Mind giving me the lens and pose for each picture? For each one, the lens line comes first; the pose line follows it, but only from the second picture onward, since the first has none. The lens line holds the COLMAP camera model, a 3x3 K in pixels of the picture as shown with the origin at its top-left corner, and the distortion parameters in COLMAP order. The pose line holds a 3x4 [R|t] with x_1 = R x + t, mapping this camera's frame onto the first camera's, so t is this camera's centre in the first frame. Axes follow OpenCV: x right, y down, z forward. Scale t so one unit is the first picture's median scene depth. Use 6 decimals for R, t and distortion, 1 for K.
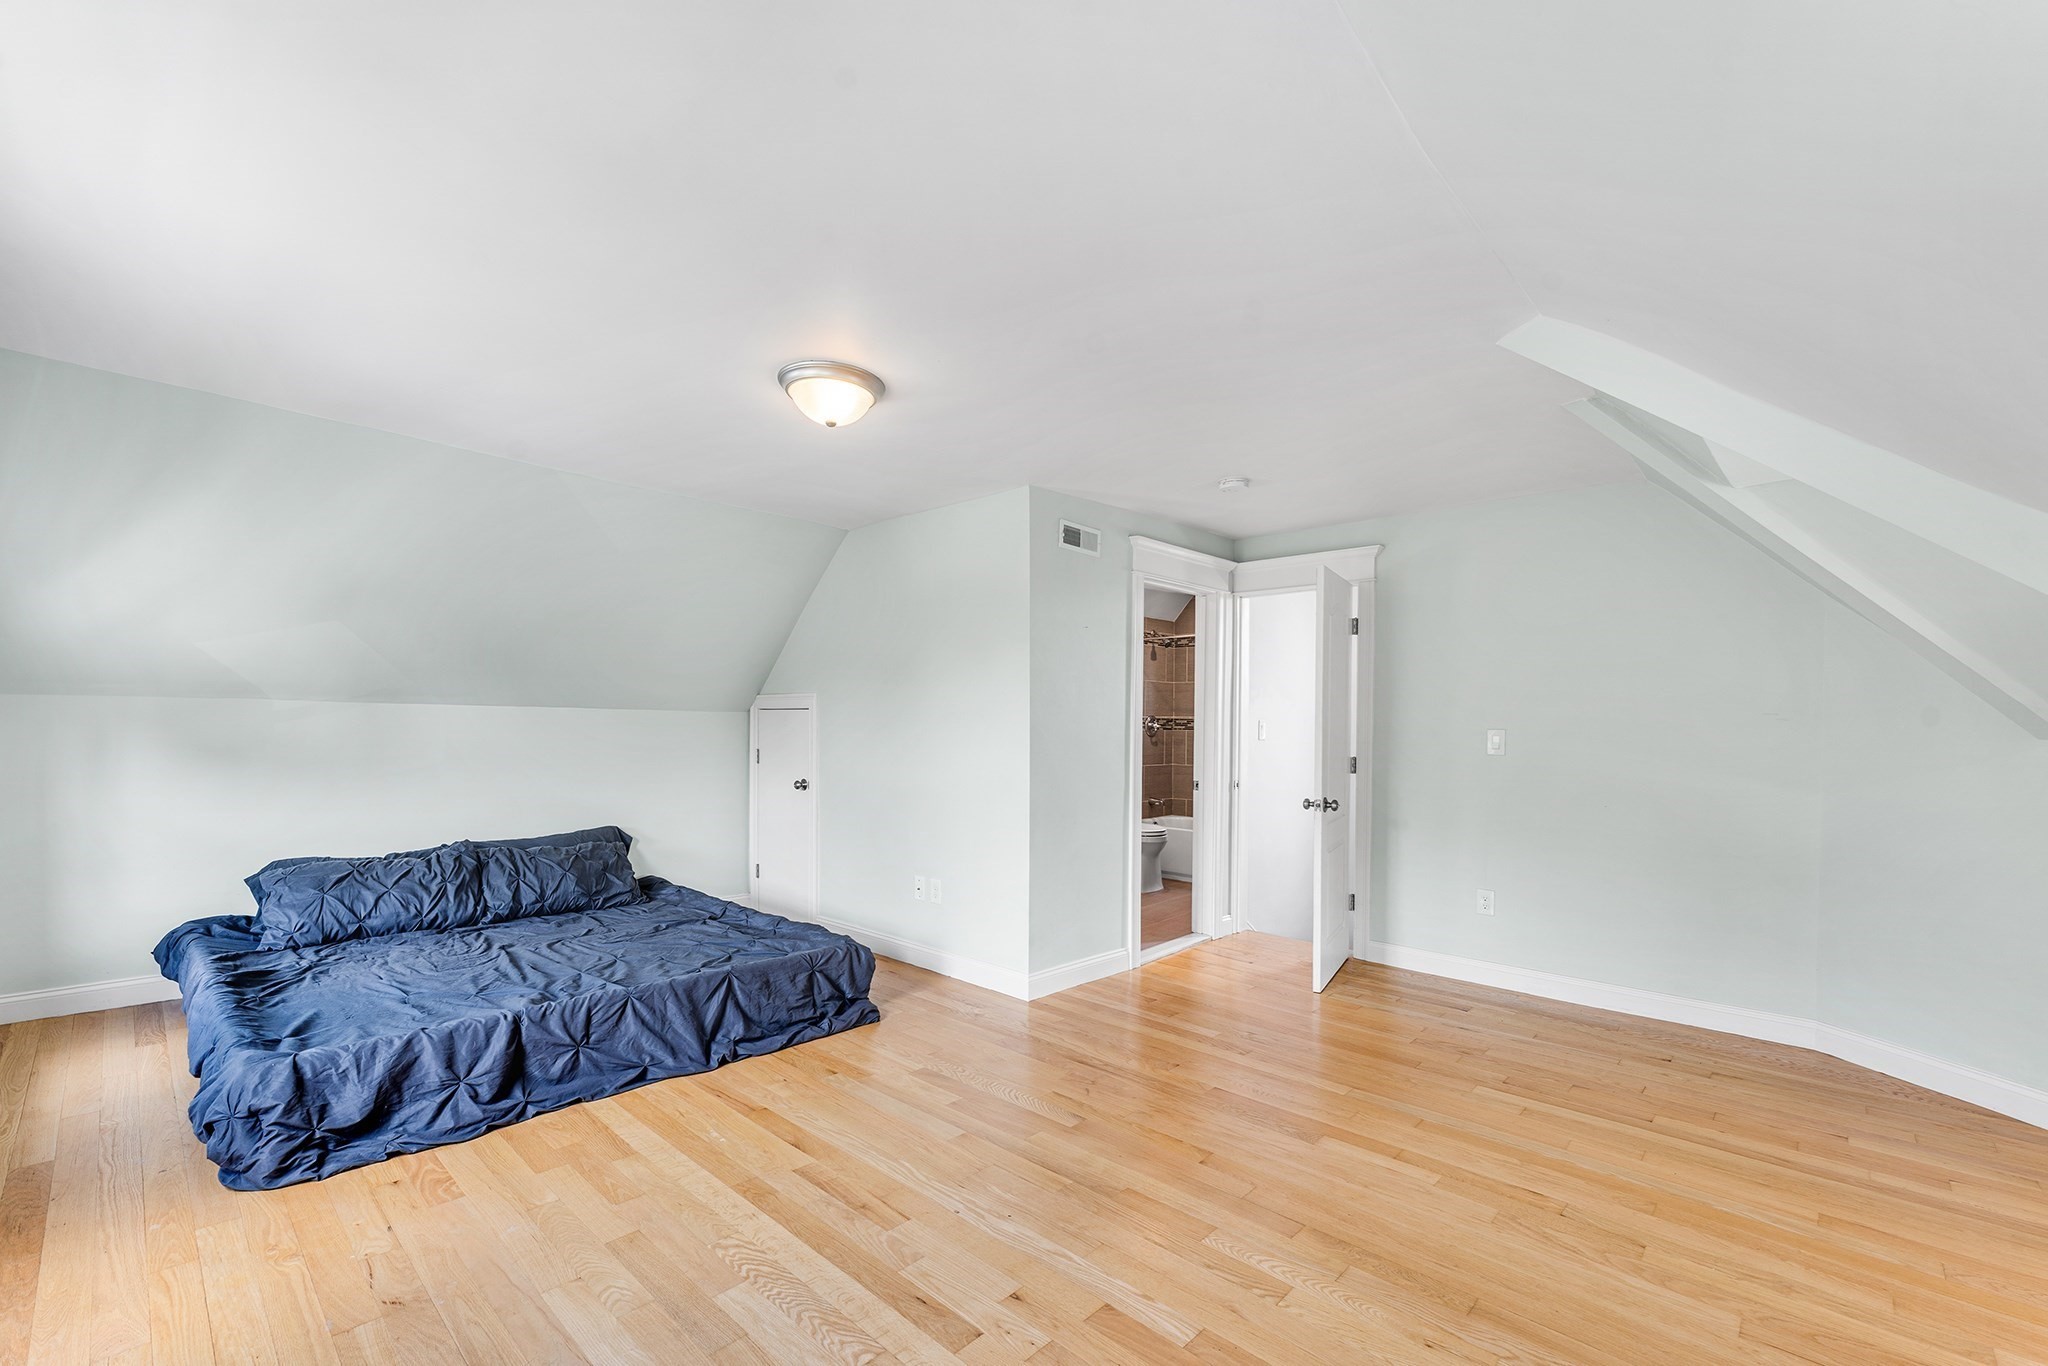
lens RADIAL K [[849.7, 0, 1027.3], [0, 849.7, 692.2], [0, 0, 1]] dist [-0.002160, 0.000086]
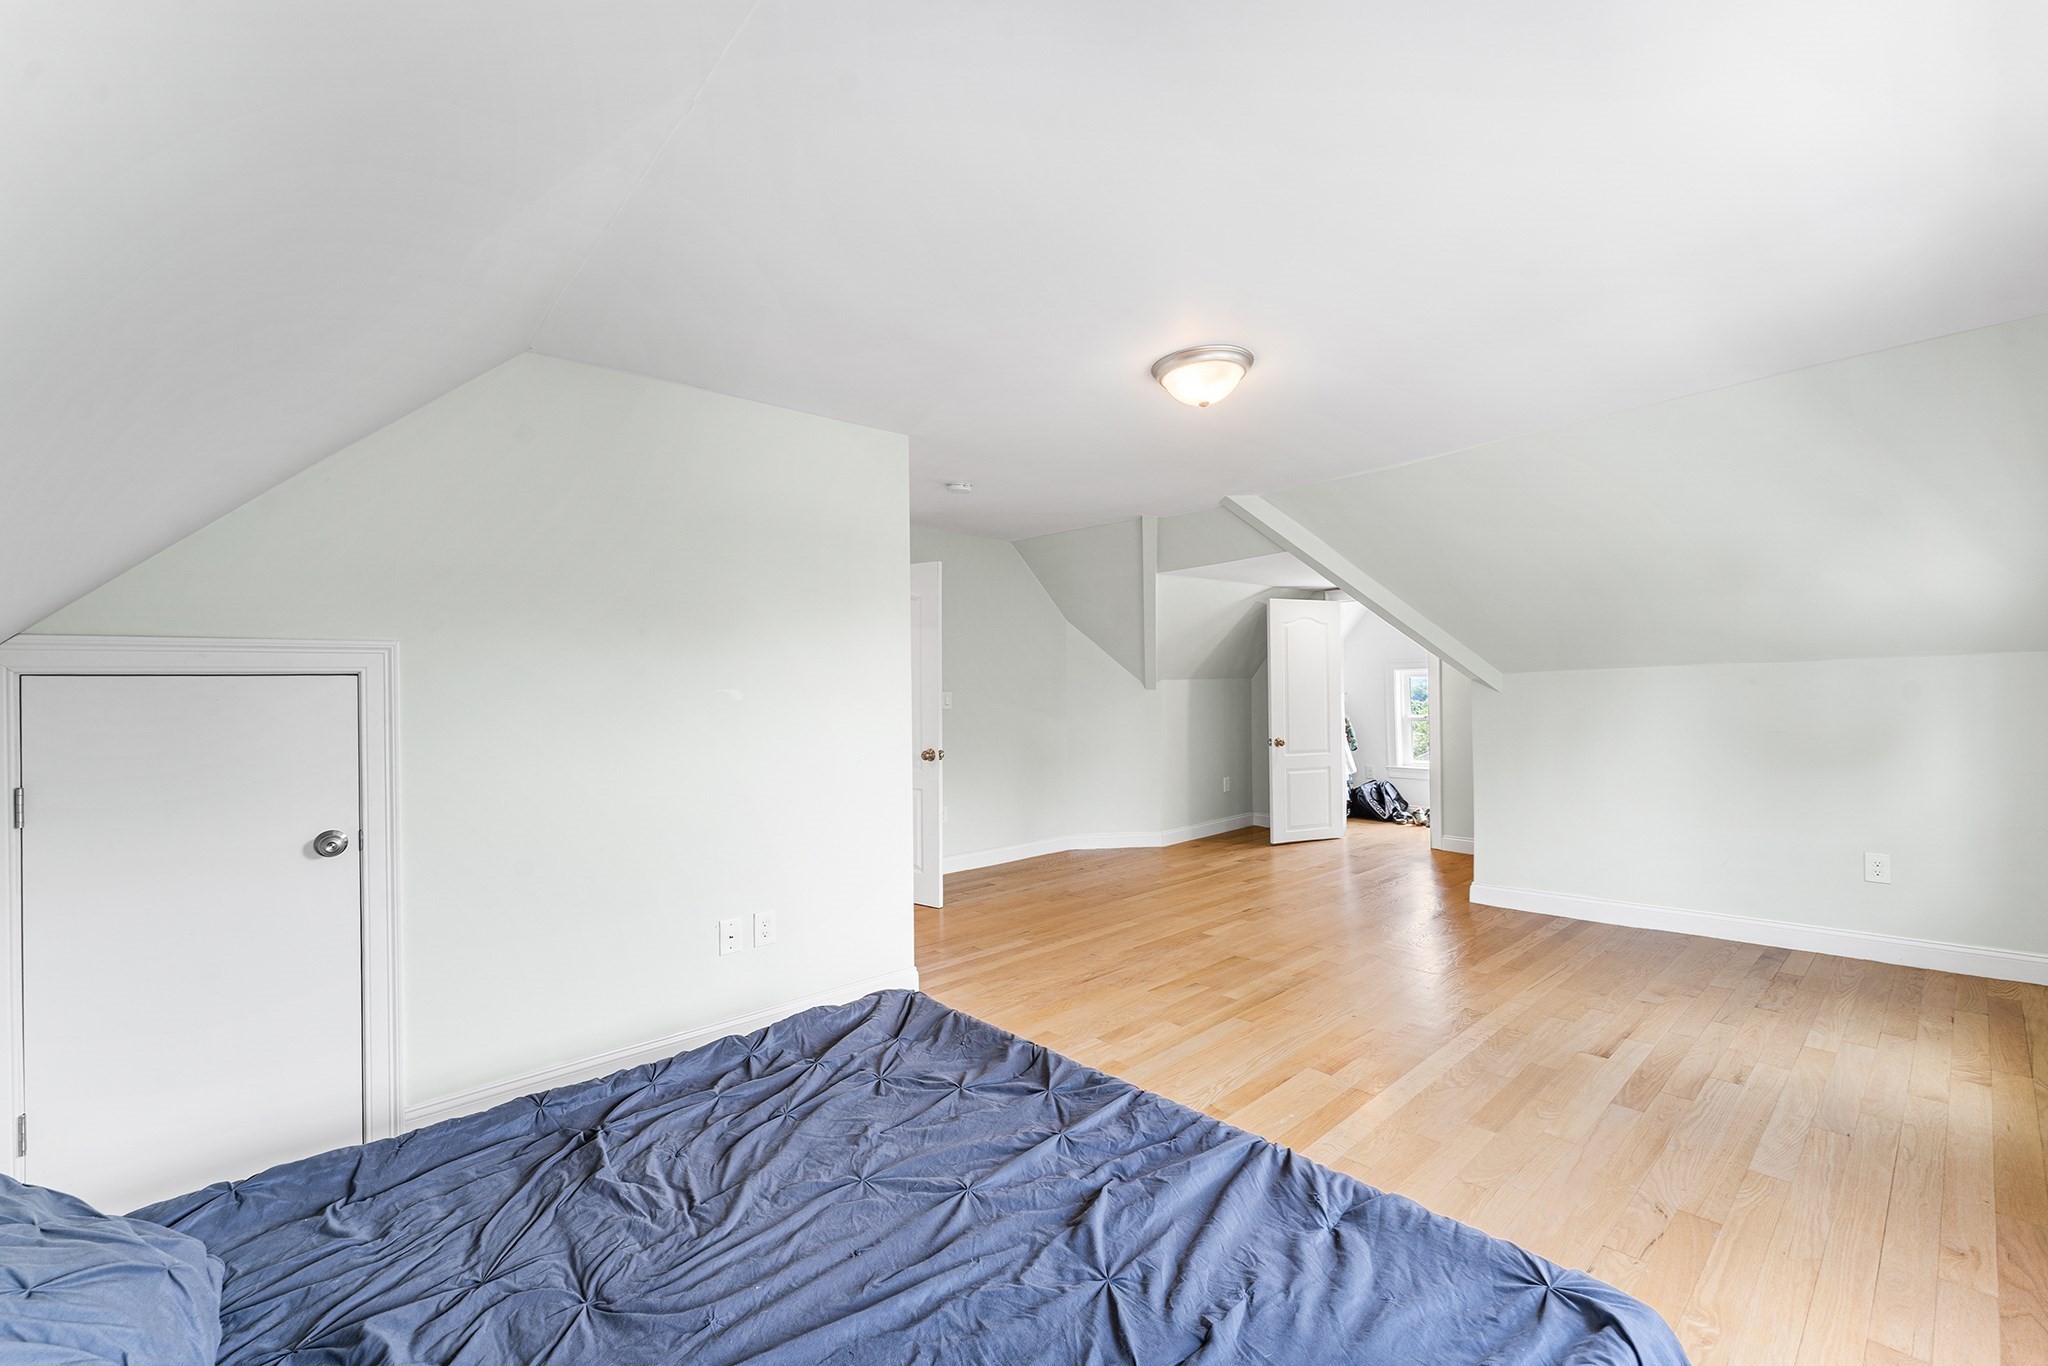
lens RADIAL K [[849.7, 0, 1029.2], [0, 849.7, 688.9], [0, 0, 1]] dist [-0.002160, 0.000086]
pose [[0.096116, -0.012354, 0.995293, -1.425075], [-0.016734, 0.999762, 0.014026, 0.036400], [-0.995229, -0.018003, 0.095886, 1.285289]]
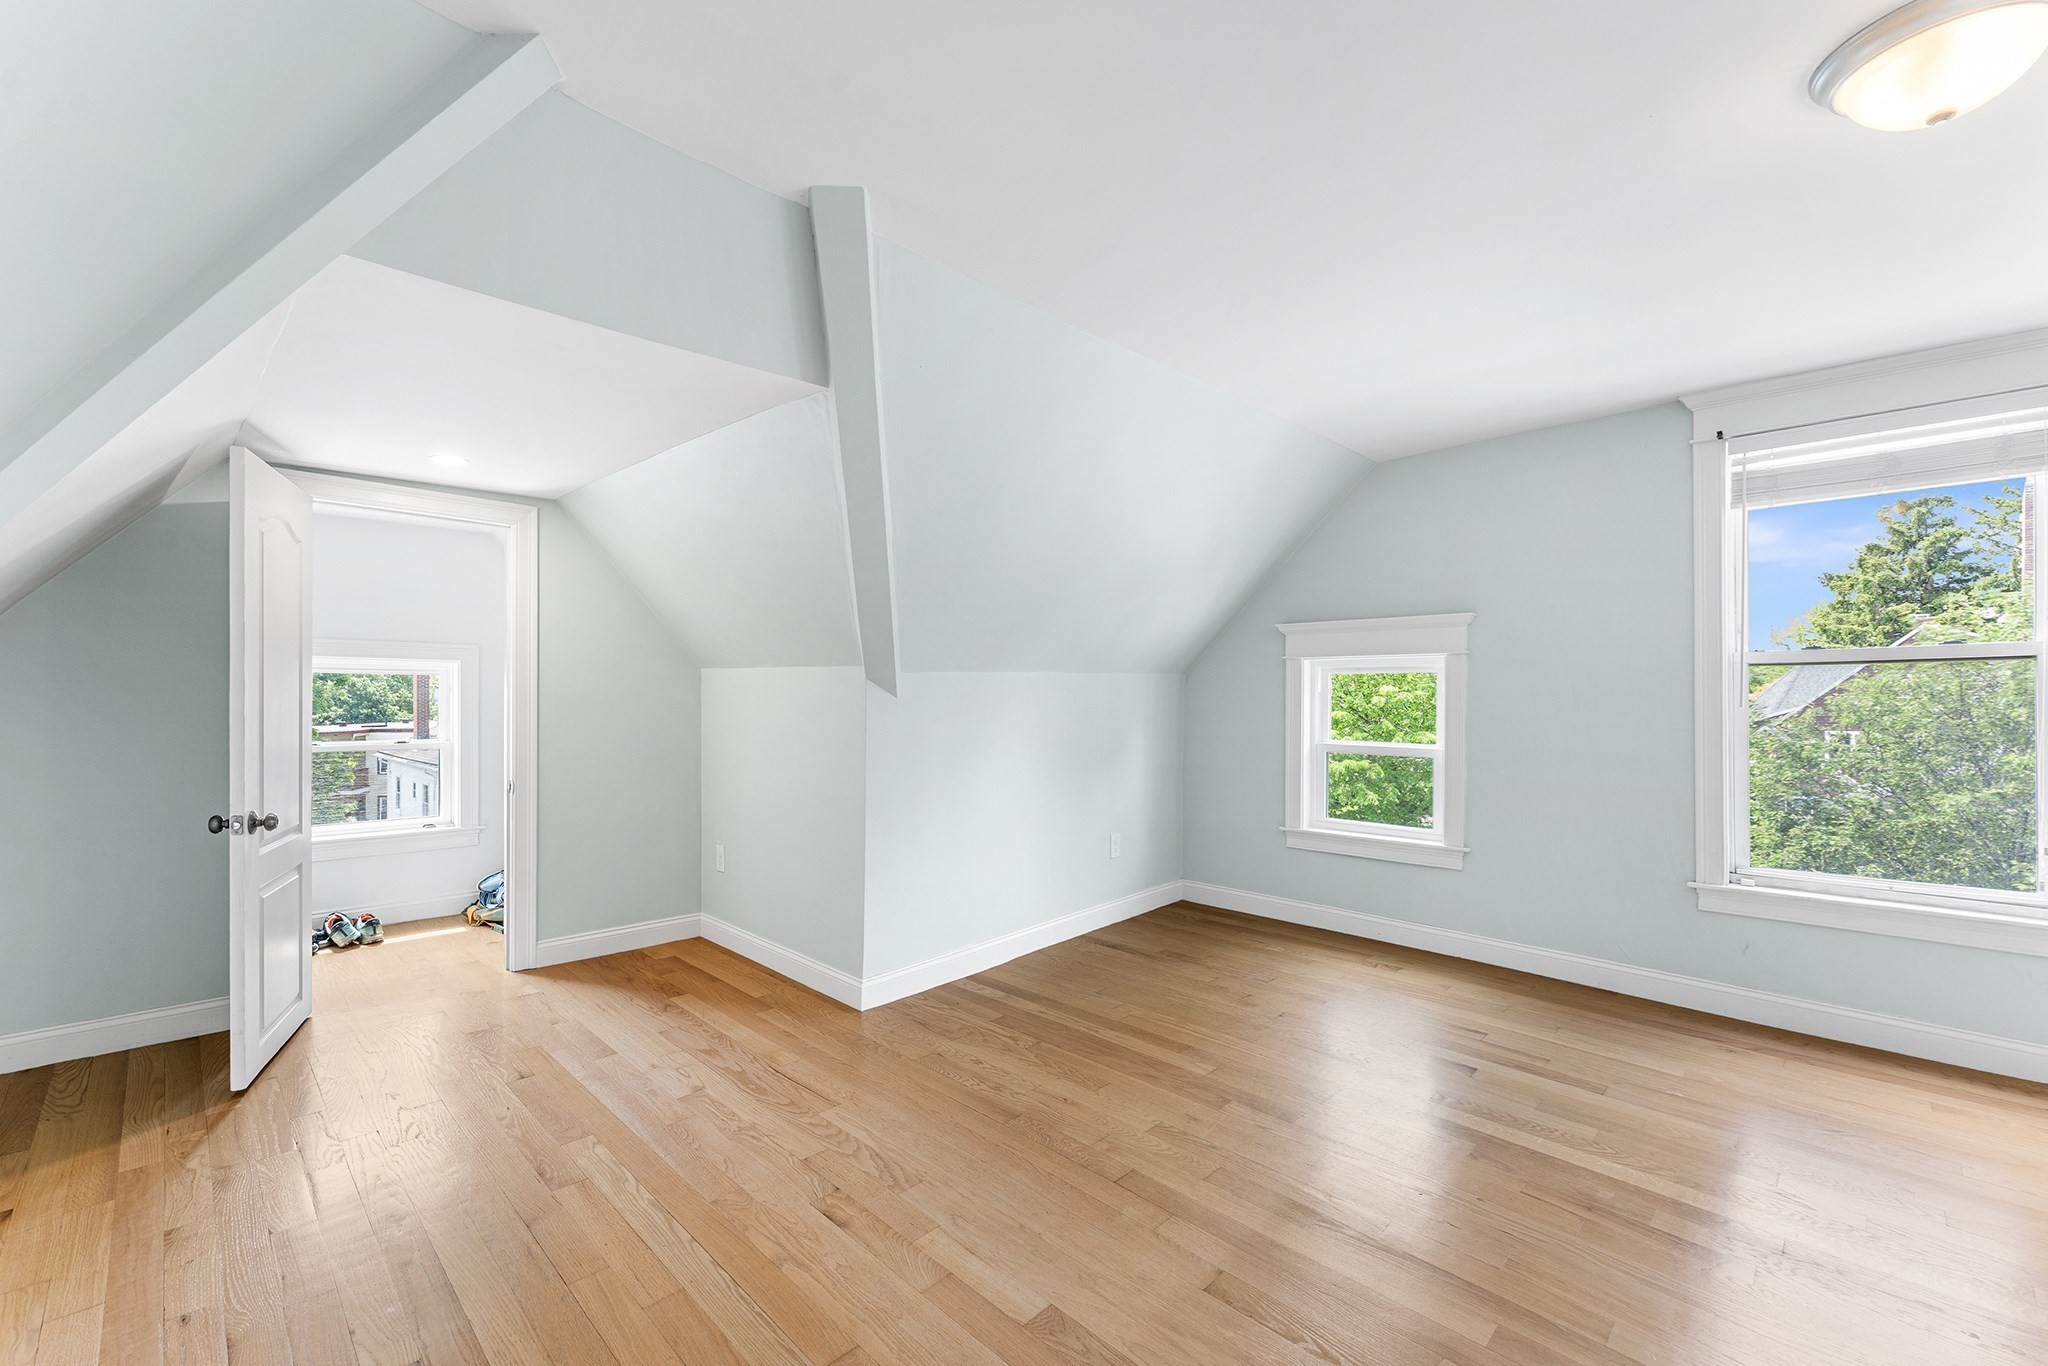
lens RADIAL K [[849.7, 0, 1028.2], [0, 849.7, 690.8], [0, 0, 1]] dist [-0.002160, 0.000086]
pose [[-0.999436, -0.027045, 0.019883, 0.377942], [-0.027629, 0.999177, -0.029710, 0.072769], [-0.019063, -0.030242, -0.999361, 1.796024]]
